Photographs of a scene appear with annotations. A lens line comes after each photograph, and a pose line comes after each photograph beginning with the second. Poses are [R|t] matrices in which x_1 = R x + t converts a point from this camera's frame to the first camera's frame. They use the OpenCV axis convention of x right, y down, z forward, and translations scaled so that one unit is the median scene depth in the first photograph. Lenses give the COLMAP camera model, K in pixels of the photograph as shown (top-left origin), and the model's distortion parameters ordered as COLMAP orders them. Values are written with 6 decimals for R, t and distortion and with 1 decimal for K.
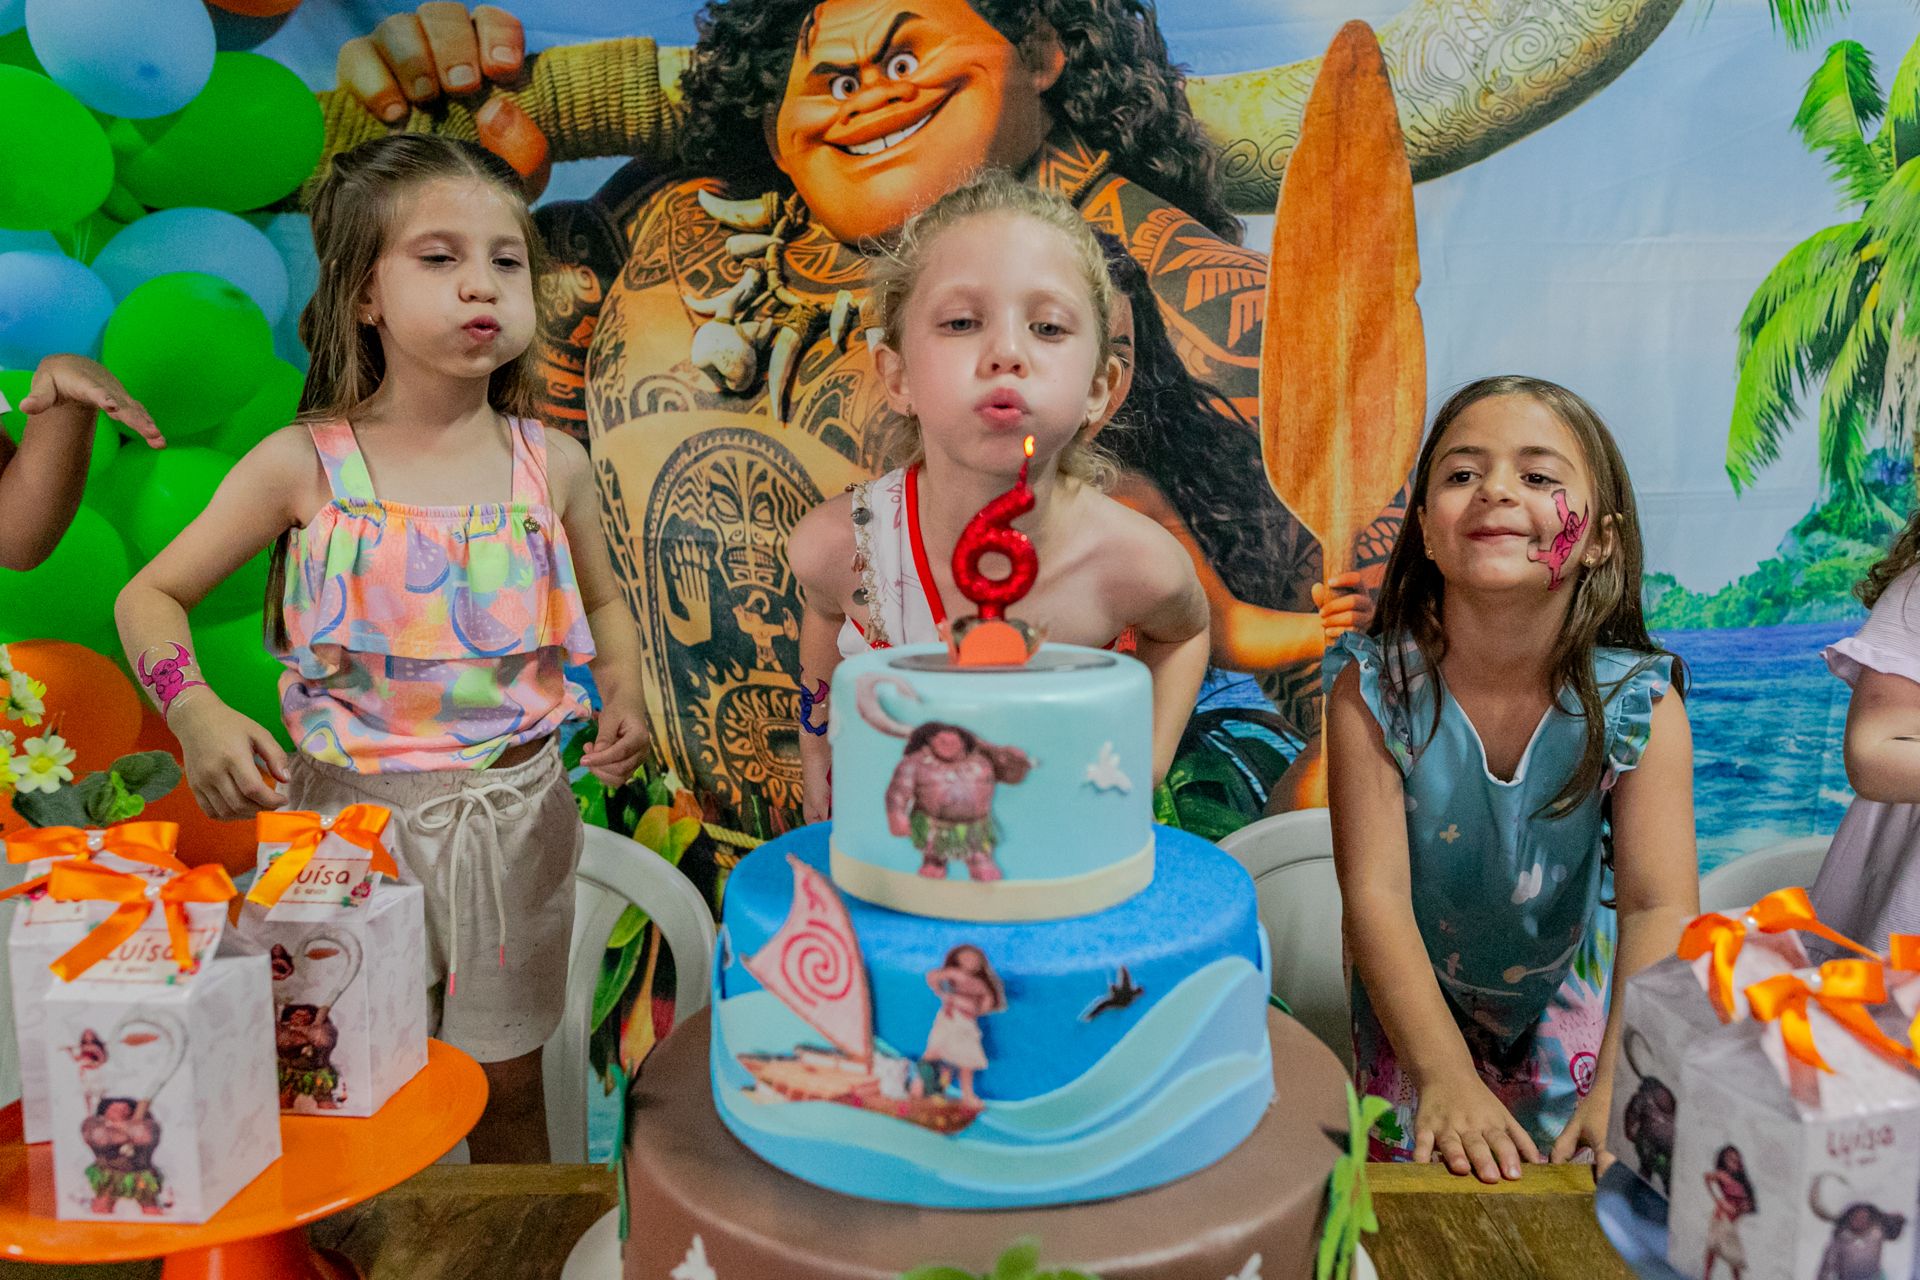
lens RADIAL K [[1394.8, 0, 965.5], [0, 1394.8, 630.7], [0, 0, 1]] dist [-0.001564, 0.003321]
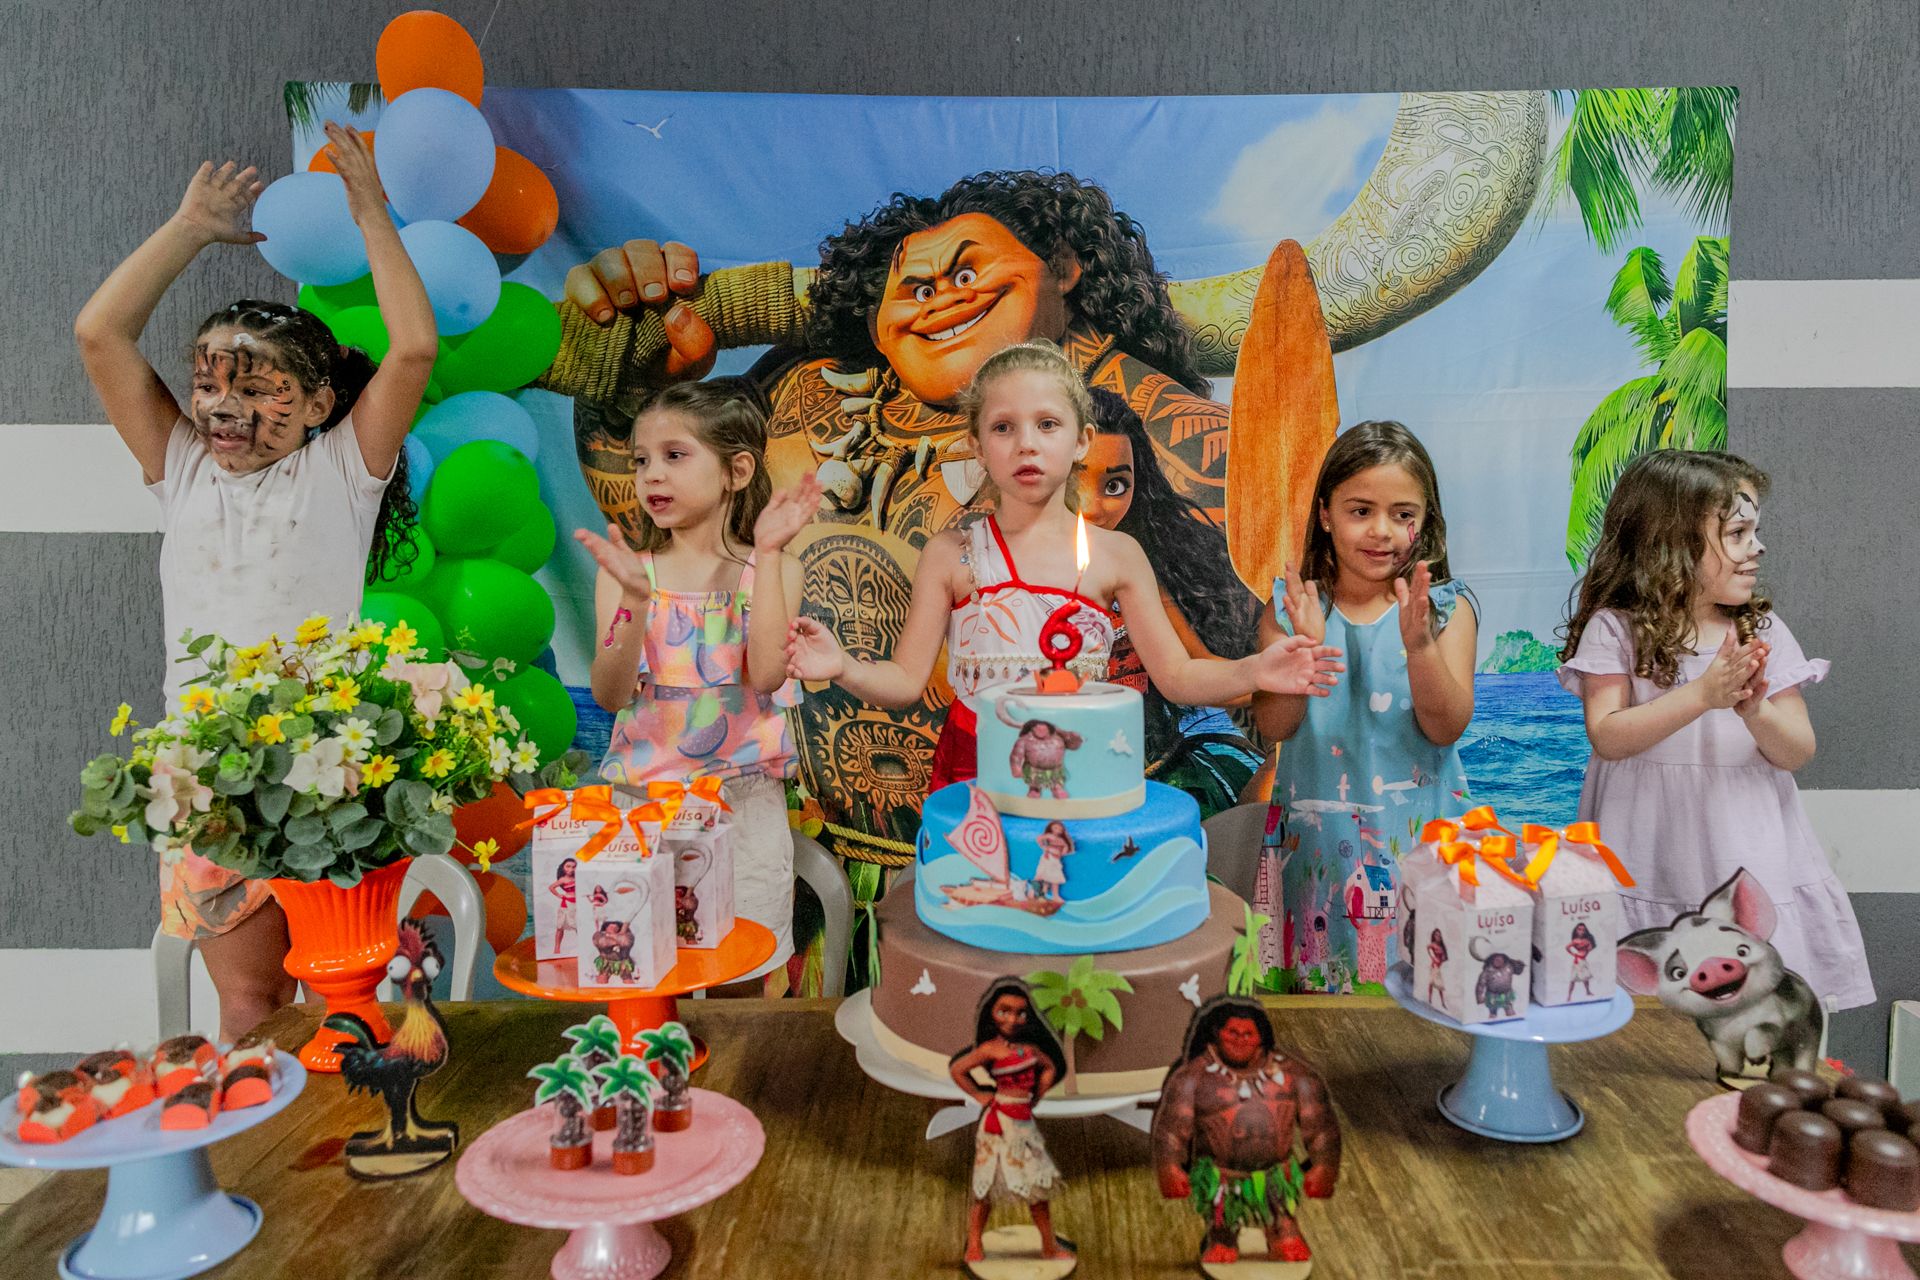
lens RADIAL K [[1394.8, 0, 970.6], [0, 1394.8, 638.5], [0, 0, 1]] dist [-0.001564, 0.003321]
pose [[0.999915, -0.012848, -0.002379, -0.042143], [0.012762, 0.999367, -0.033196, 0.005291], [0.002804, 0.033163, 0.999446, -0.398779]]
